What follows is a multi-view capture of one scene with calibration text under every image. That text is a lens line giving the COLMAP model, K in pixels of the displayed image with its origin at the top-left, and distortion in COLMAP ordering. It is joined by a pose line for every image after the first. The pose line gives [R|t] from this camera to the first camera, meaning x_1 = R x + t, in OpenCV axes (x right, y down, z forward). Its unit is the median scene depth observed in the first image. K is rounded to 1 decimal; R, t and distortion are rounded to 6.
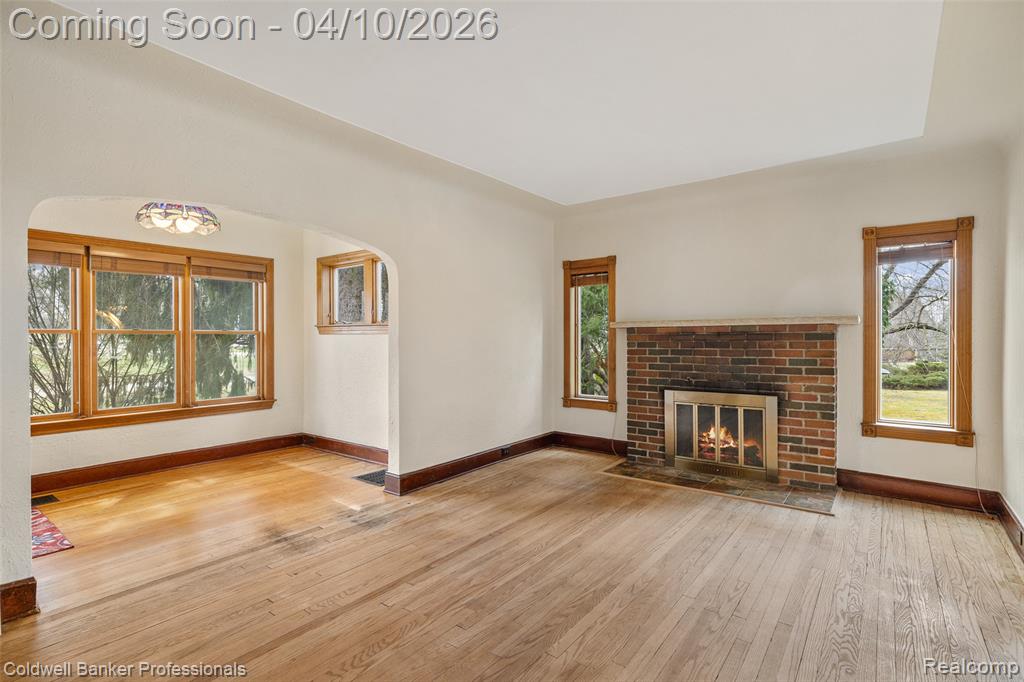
lens RADIAL K [[492.8, 0, 515.6], [0, 492.8, 340.9], [0, 0, 1]] dist [-0.003283, -0.000123]
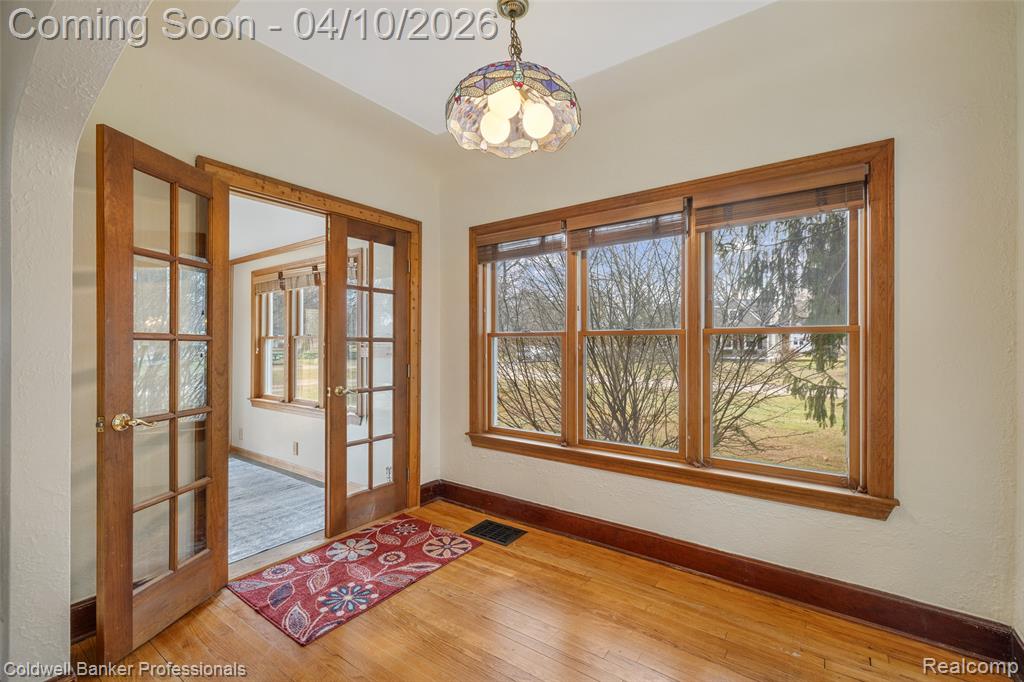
lens RADIAL K [[441.2, 0, 511.1], [0, 441.2, 345.0], [0, 0, 1]] dist [0.004133, -0.000314]
pose [[0.027831, 0.002671, -0.999609, -0.192485], [-0.006939, 0.999973, 0.002479, -0.002240], [0.999589, 0.006867, 0.027849, 0.883870]]
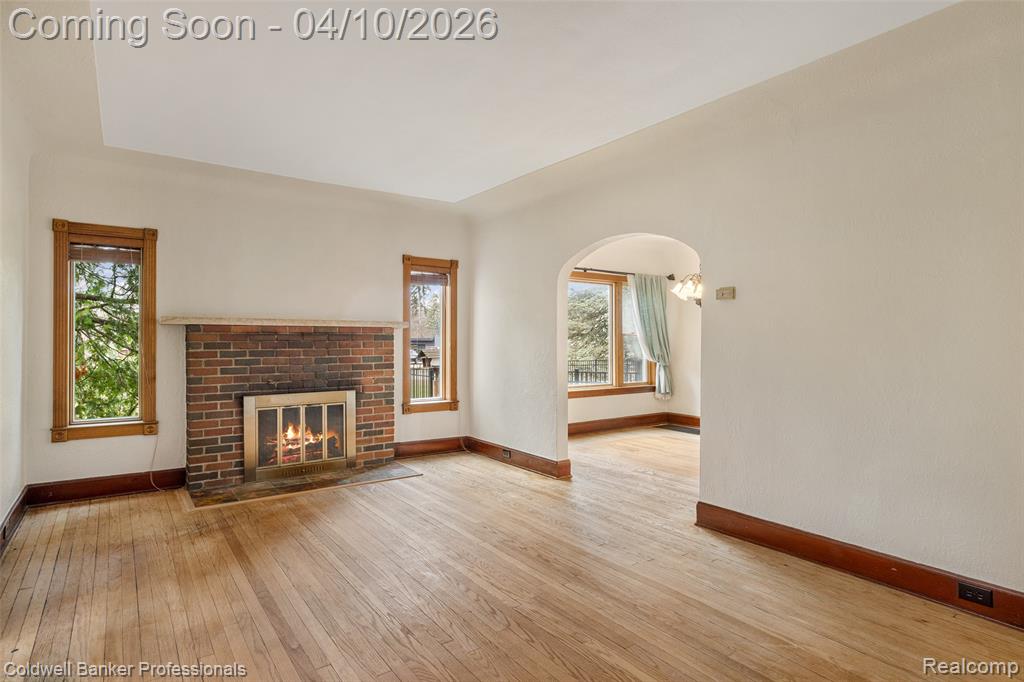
lens RADIAL K [[543.7, 0, 506.4], [0, 543.7, 337.5], [0, 0, 1]] dist [0.003514, -0.000665]
pose [[0.302519, 0.006105, 0.953124, -0.540995], [-0.001427, 0.999981, -0.005953, -0.001524], [-0.953142, 0.000441, 0.302523, 0.283684]]
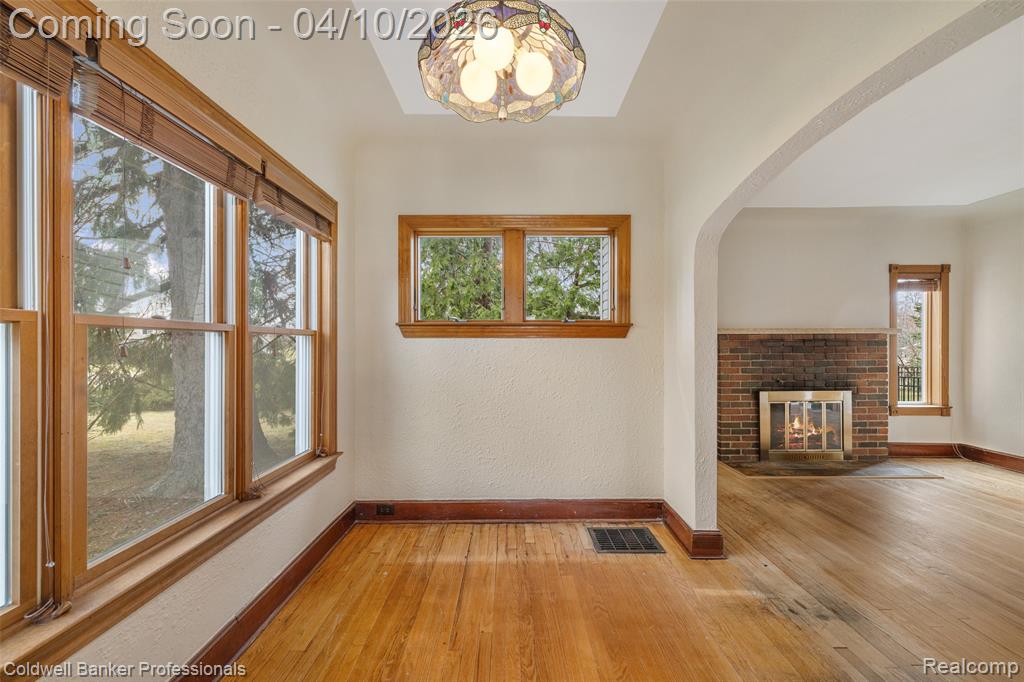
lens RADIAL K [[441.2, 0, 509.9], [0, 441.2, 346.4], [0, 0, 1]] dist [0.004133, -0.000314]
pose [[0.794737, -0.002389, 0.606949, -0.819543], [0.001240, 0.999997, 0.002312, -0.004043], [-0.606952, -0.001085, 0.794738, 0.617381]]
